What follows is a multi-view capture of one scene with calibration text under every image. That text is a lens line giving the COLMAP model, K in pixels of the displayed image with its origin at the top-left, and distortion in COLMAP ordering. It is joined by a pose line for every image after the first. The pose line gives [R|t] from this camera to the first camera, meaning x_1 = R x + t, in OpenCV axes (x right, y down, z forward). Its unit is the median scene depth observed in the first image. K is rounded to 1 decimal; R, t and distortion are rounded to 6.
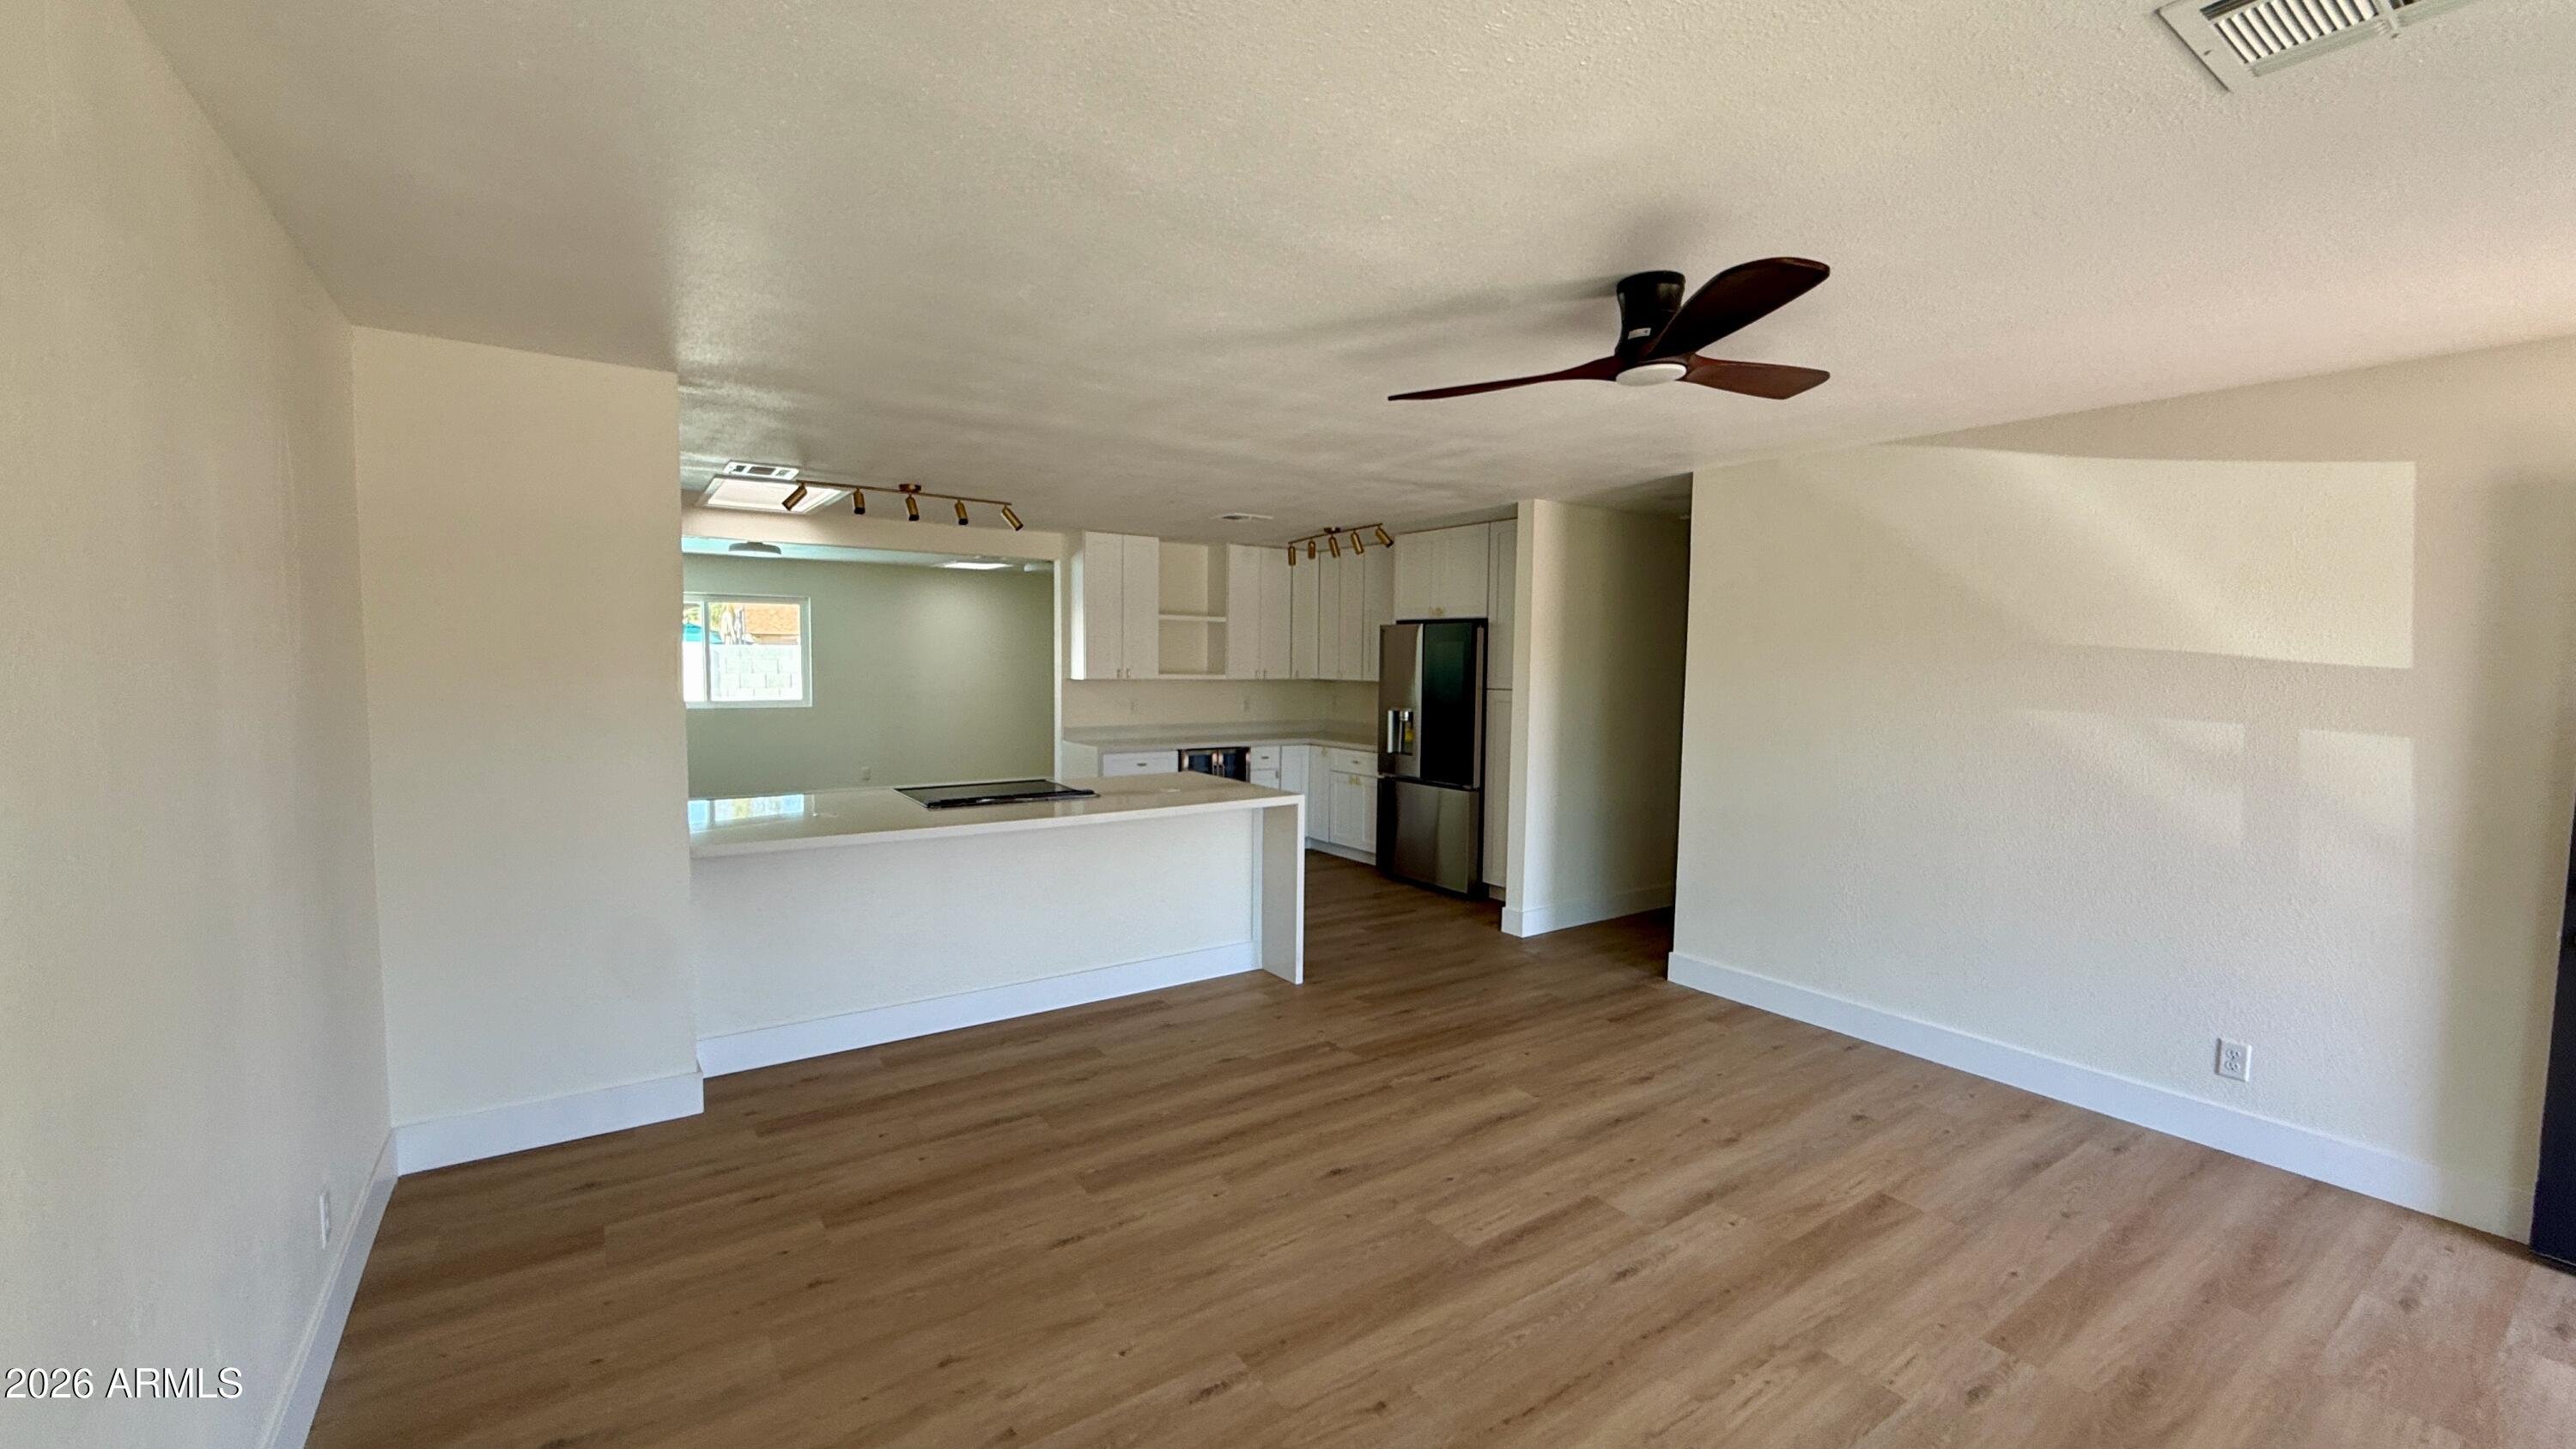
lens RADIAL K [[1024.2, 0, 1288.0], [0, 1024.2, 724.5], [0, 0, 1]] dist [0.001731, 0.000015]
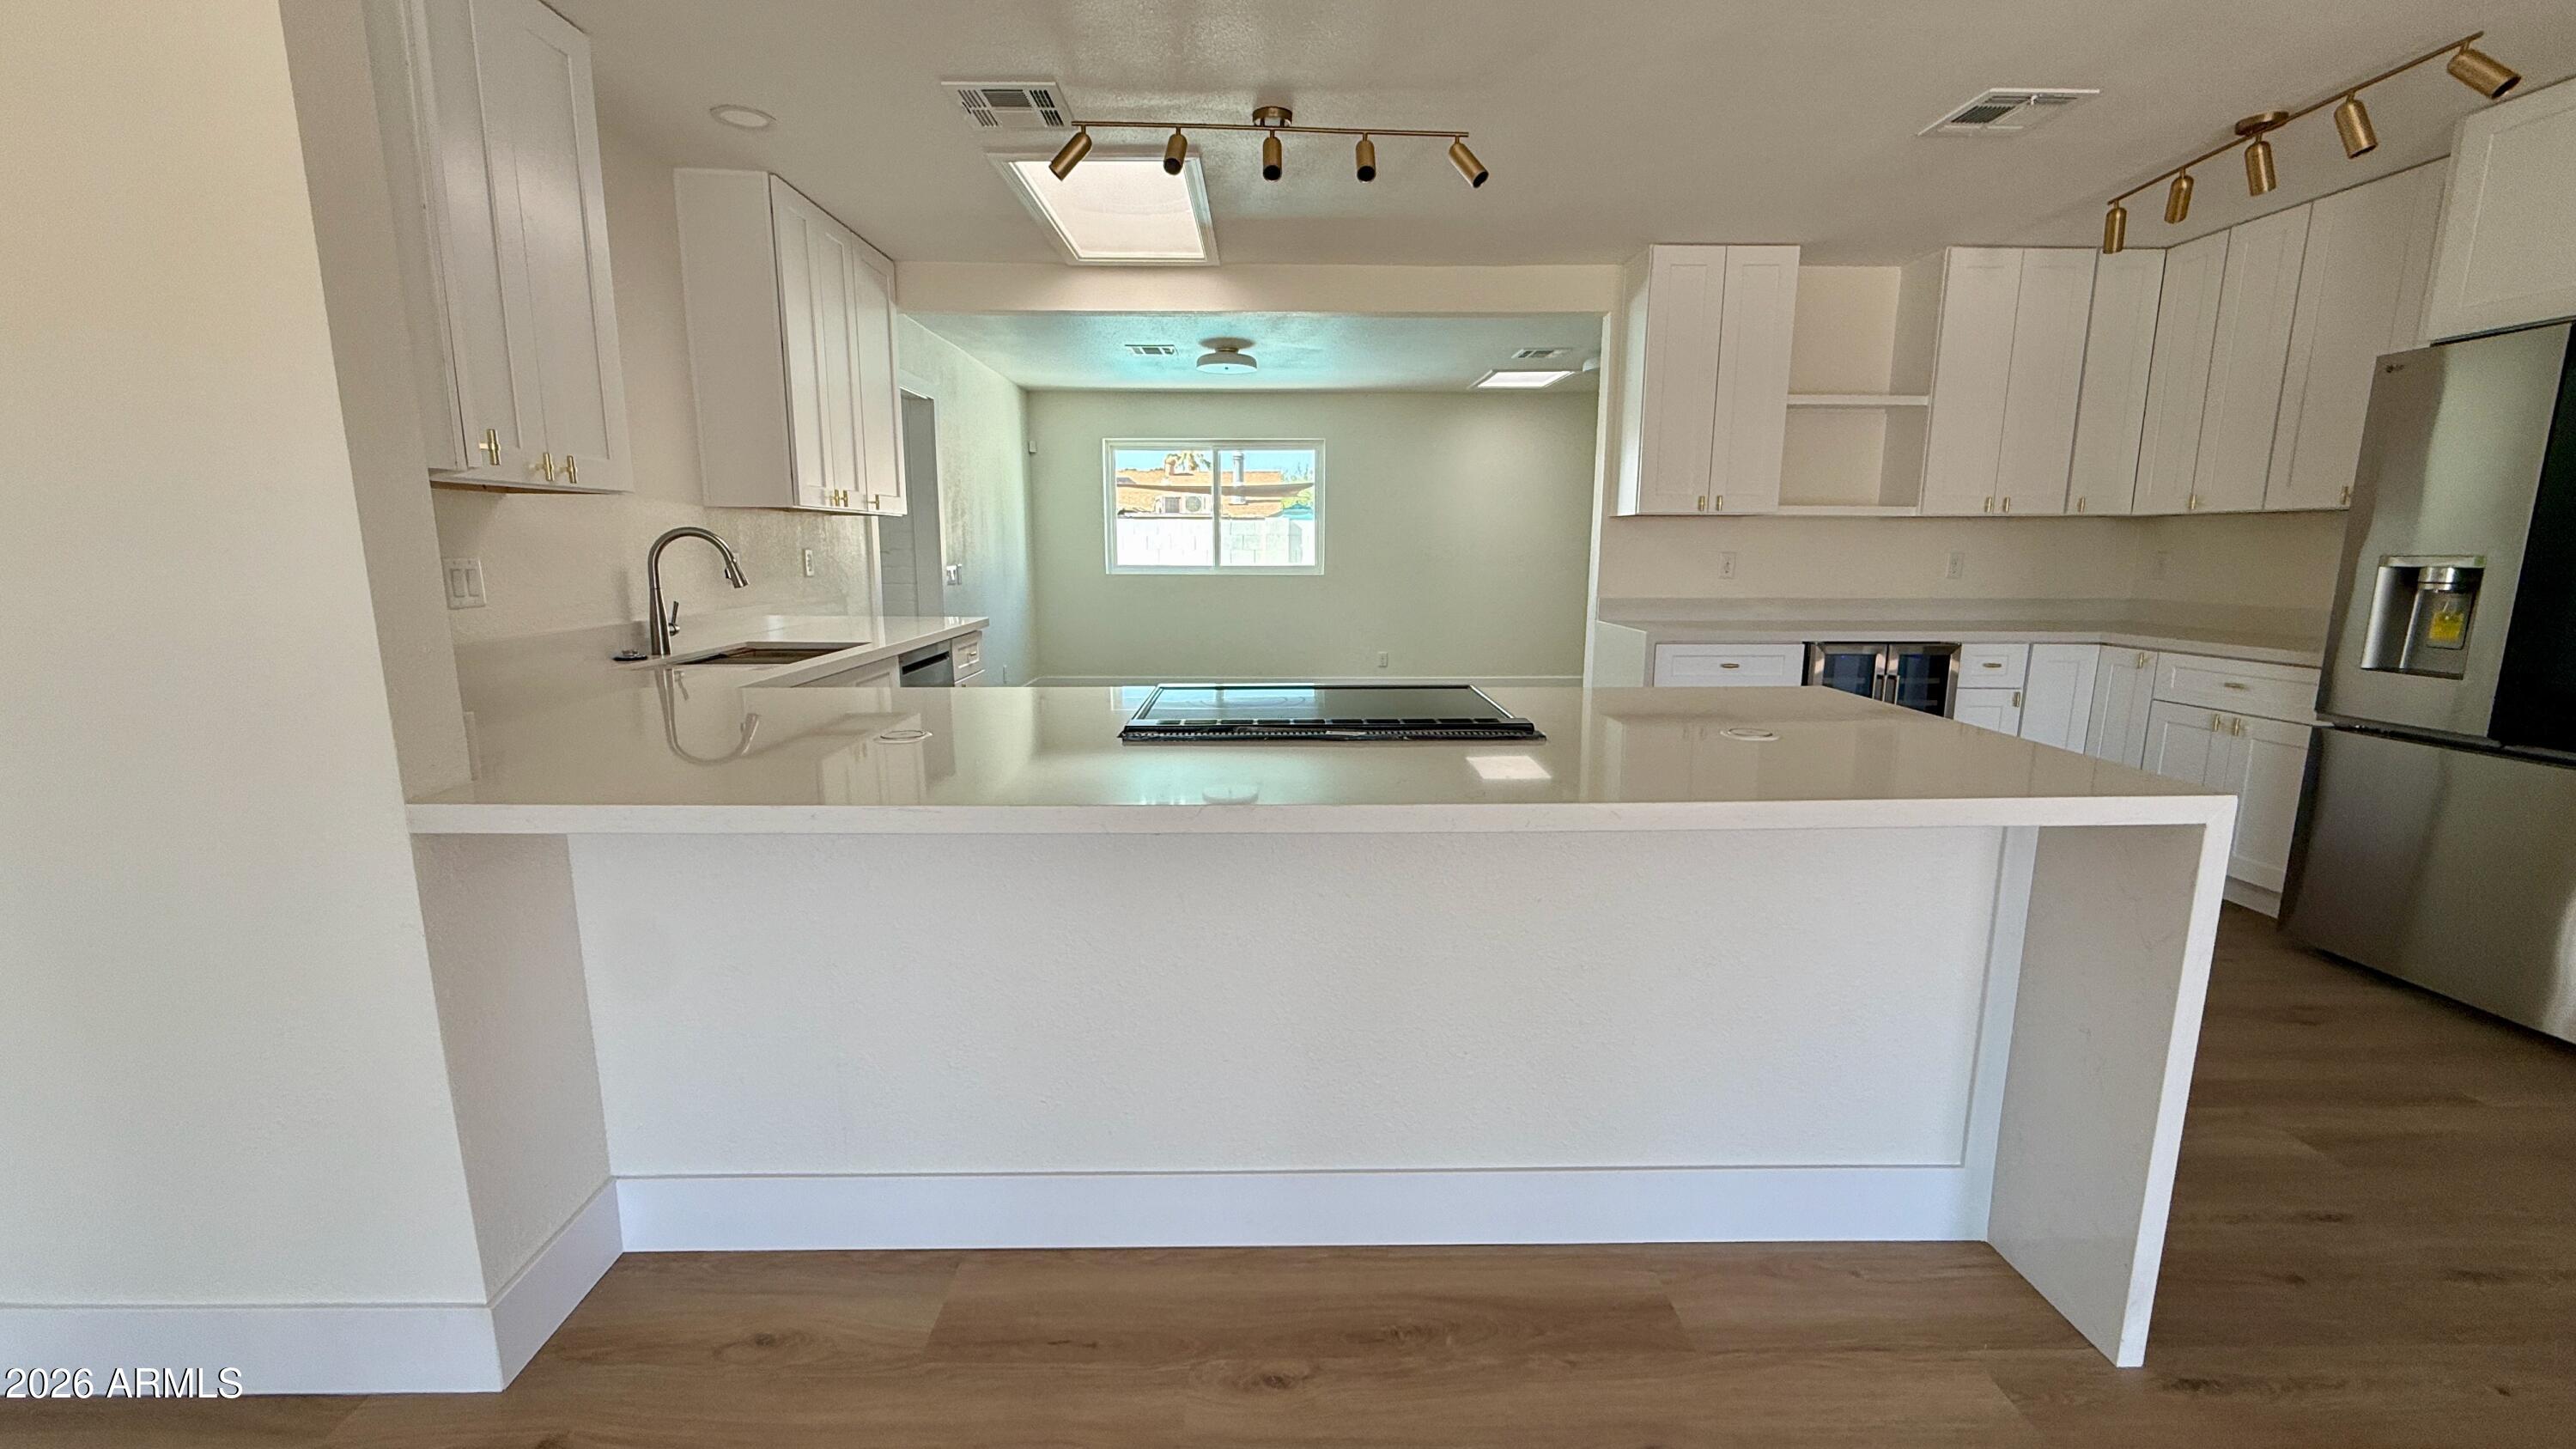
lens RADIAL K [[1024.2, 0, 1288.0], [0, 1024.2, 724.5], [0, 0, 1]] dist [0.001731, 0.000015]
pose [[0.829299, 0.085807, -0.552177, -0.030059], [-0.025874, 0.992977, 0.115447, 0.011619], [0.558205, -0.081453, 0.825695, 0.383754]]
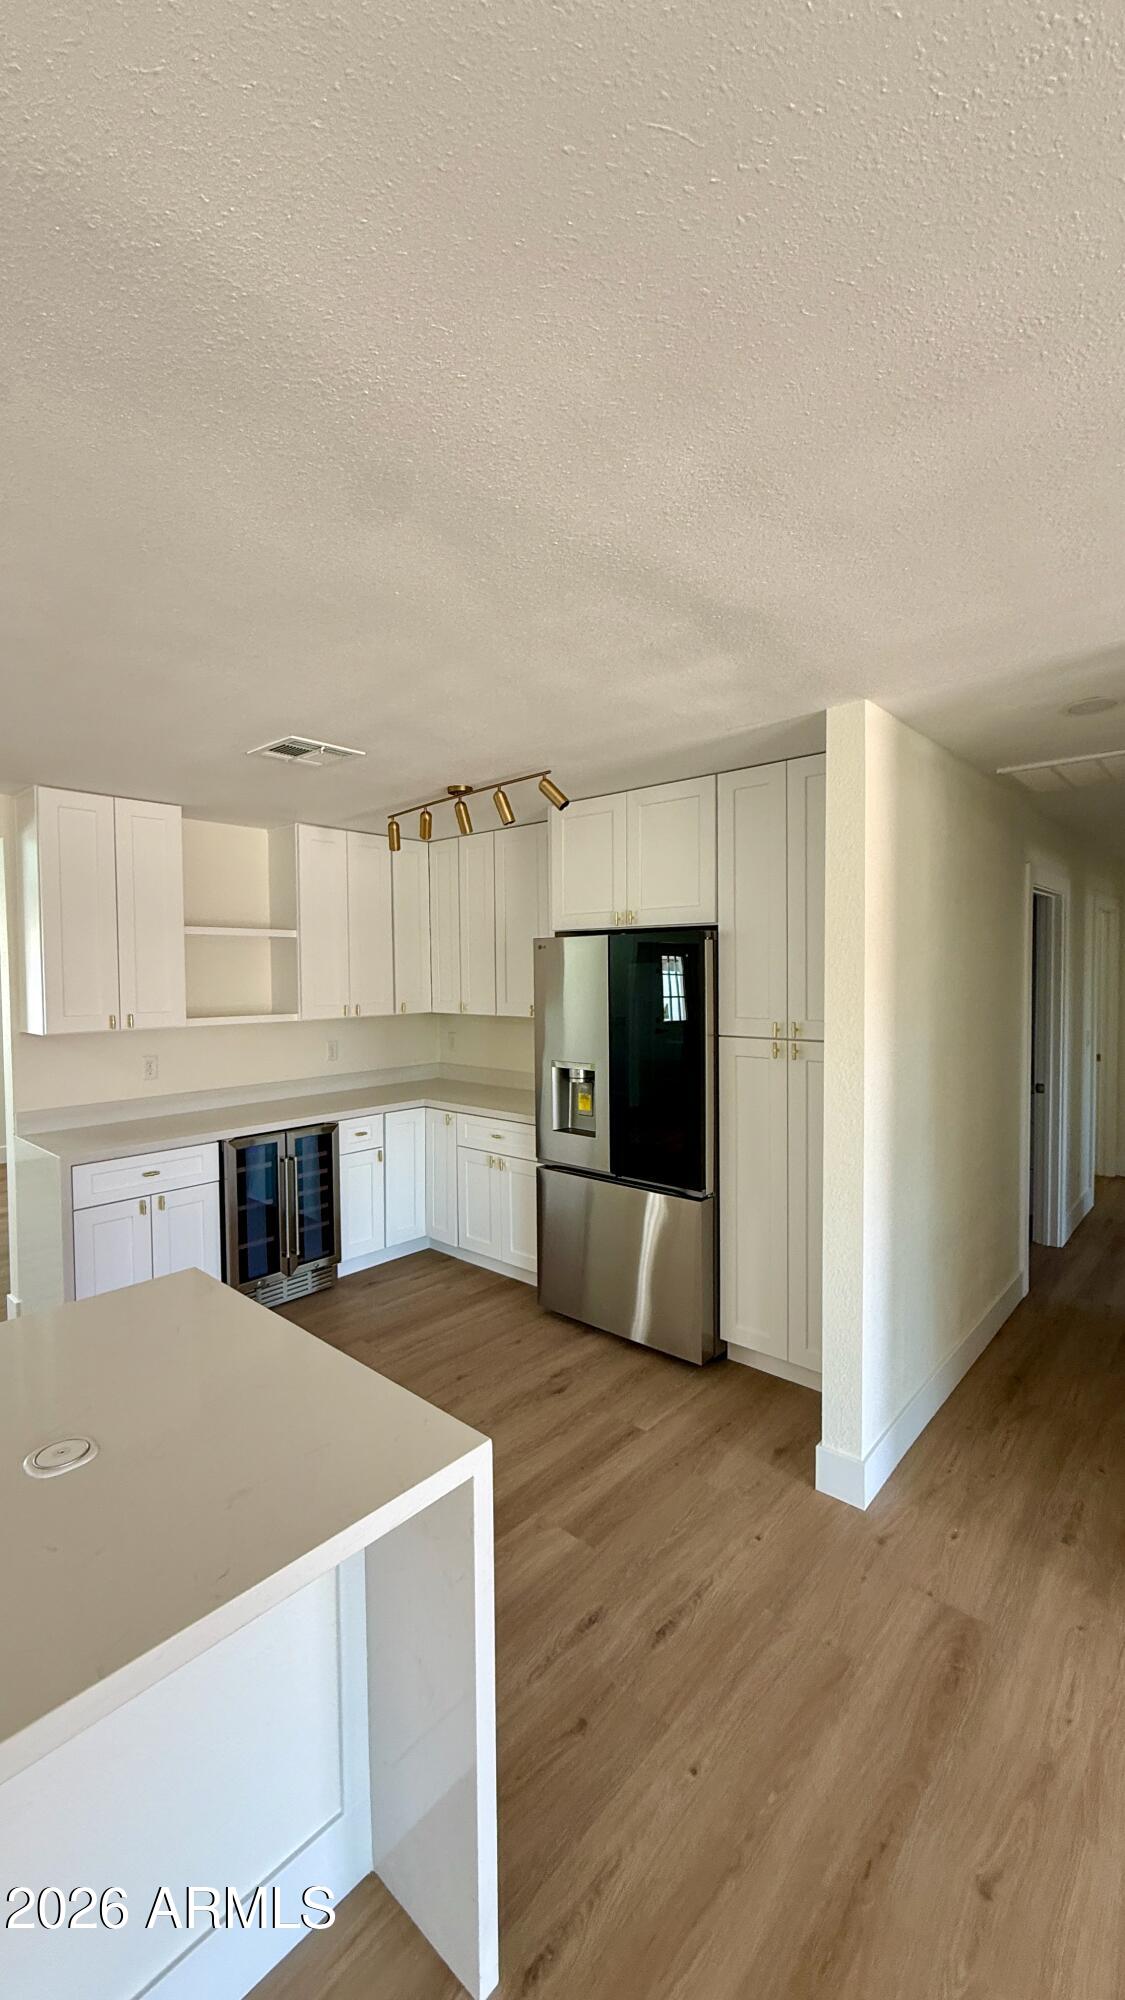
lens RADIAL K [[795.1, 0, 562.5], [0, 795.1, 1000.0], [0, 0, 1]] dist [0.001731, 0.000015]
pose [[0.973410, -0.028944, 0.227234, -0.010056], [0.034733, 0.999165, -0.021516, -0.042539], [-0.226422, 0.028836, 0.973602, 0.463534]]
